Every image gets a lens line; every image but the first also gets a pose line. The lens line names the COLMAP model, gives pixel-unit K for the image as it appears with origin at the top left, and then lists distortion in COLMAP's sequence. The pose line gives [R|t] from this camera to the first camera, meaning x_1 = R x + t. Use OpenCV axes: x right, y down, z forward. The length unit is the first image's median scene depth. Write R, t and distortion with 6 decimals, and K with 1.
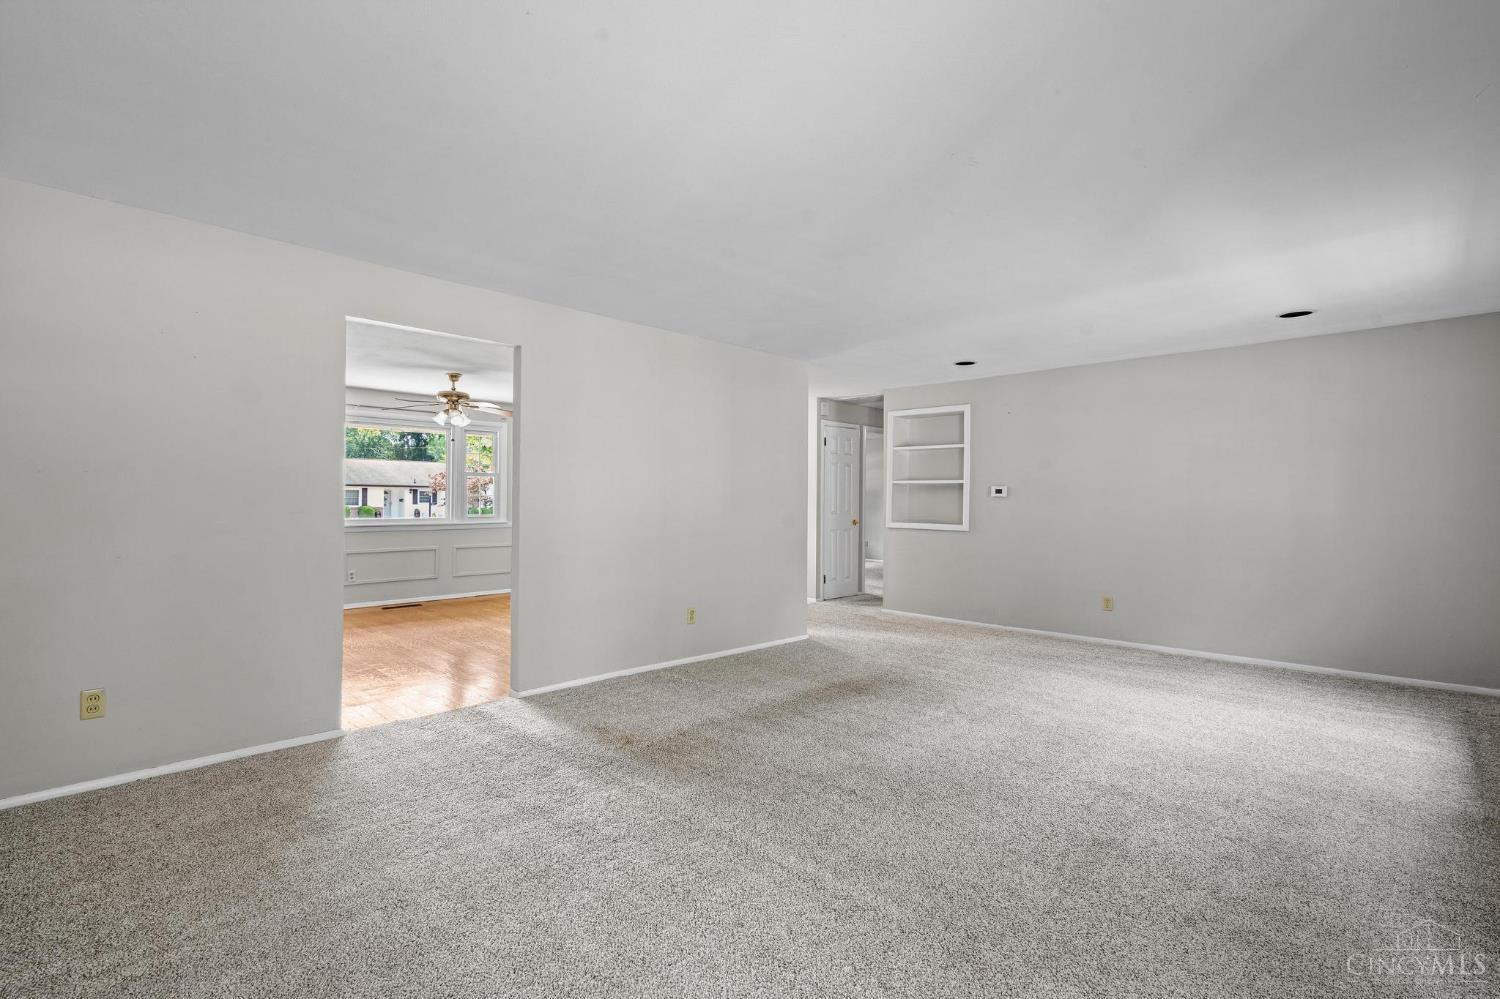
lens RADIAL K [[693.6, 0, 750.0], [0, 693.6, 473.0], [0, 0, 1]] dist [0.000338, 0.000092]
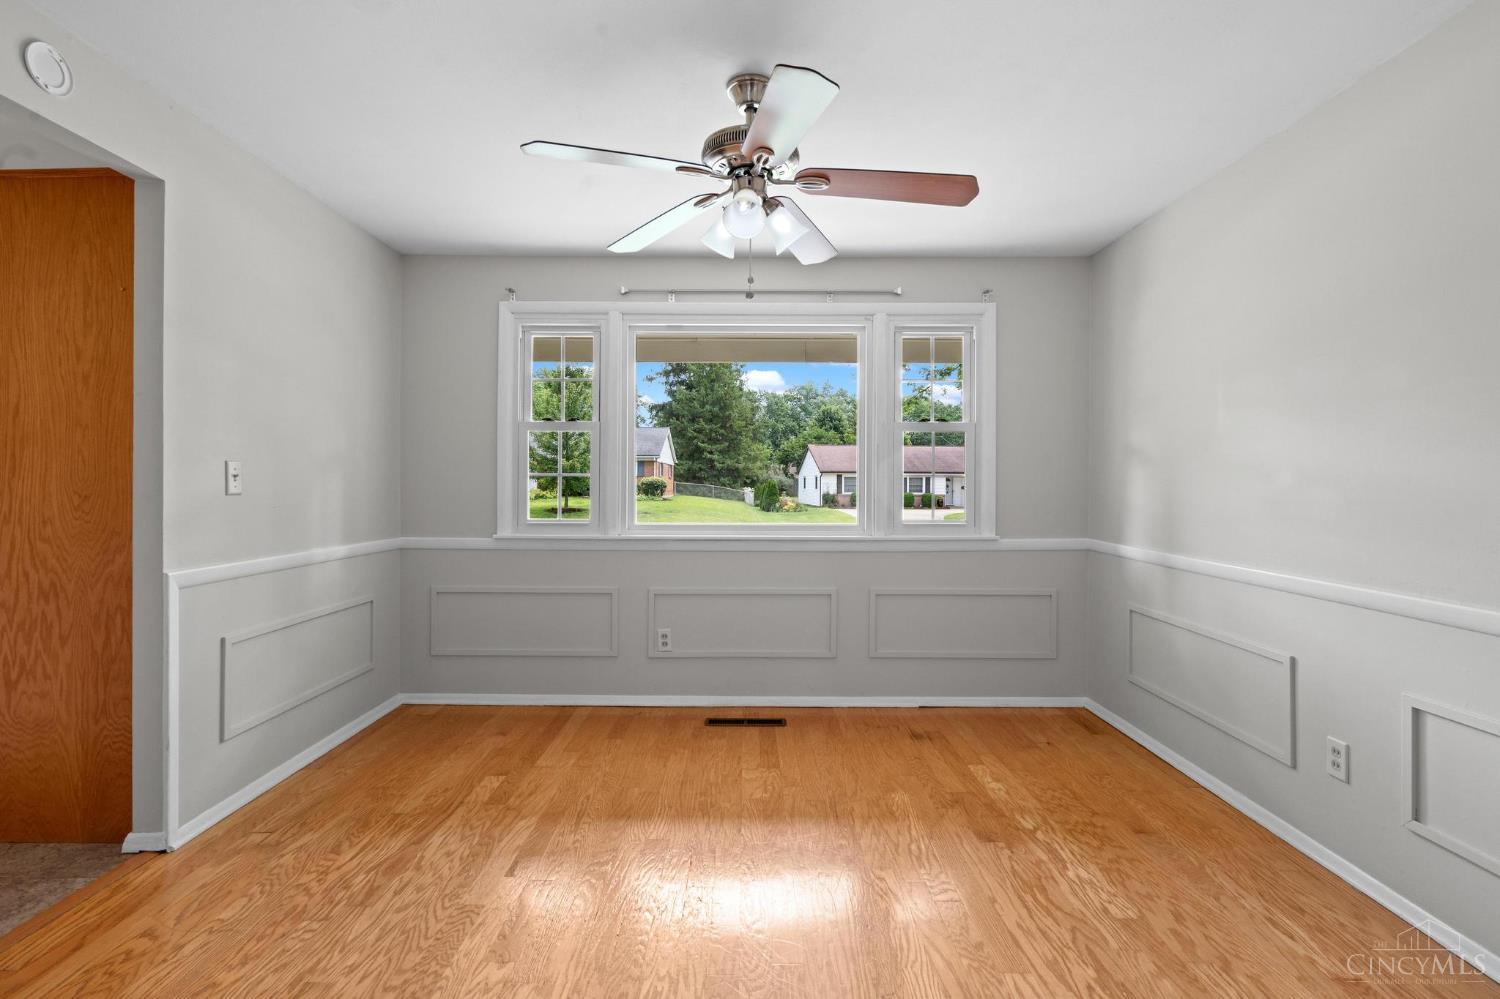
lens RADIAL K [[693.6, 0, 750.0], [0, 693.6, 473.0], [0, 0, 1]] dist [0.000338, 0.000092]
pose [[0.707264, -0.004818, -0.706933, -0.029539], [0.016676, 0.999812, 0.009870, 0.004466], [0.706753, -0.018770, 0.707212, 0.111685]]
